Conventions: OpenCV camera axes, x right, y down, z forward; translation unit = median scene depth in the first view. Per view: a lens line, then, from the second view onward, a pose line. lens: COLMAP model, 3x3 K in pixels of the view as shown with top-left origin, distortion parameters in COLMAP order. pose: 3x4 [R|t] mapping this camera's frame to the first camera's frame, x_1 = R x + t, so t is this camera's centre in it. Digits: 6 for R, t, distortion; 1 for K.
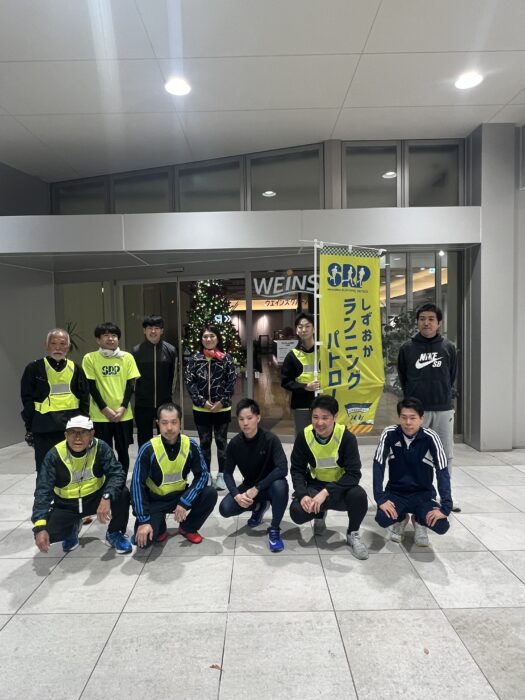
lens RADIAL K [[434.0, 0, 262.5], [0, 434.0, 350.0], [0, 0, 1]] dist [0.001189, 0.000219]
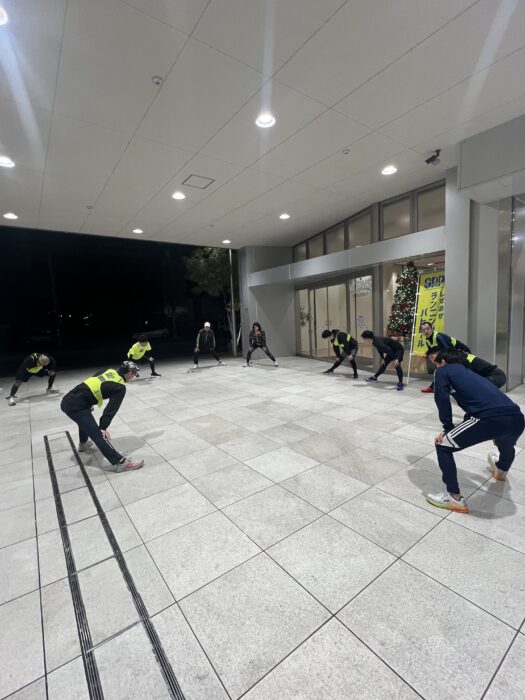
lens RADIAL K [[325.6, 0, 262.5], [0, 325.6, 350.0], [0, 0, 1]] dist [-0.002849, -0.001028]
pose [[0.598632, 0.066130, -0.798290, 1.029681], [0.014239, 0.995550, 0.093148, -0.009106], [0.800898, -0.067128, 0.595027, -0.223095]]
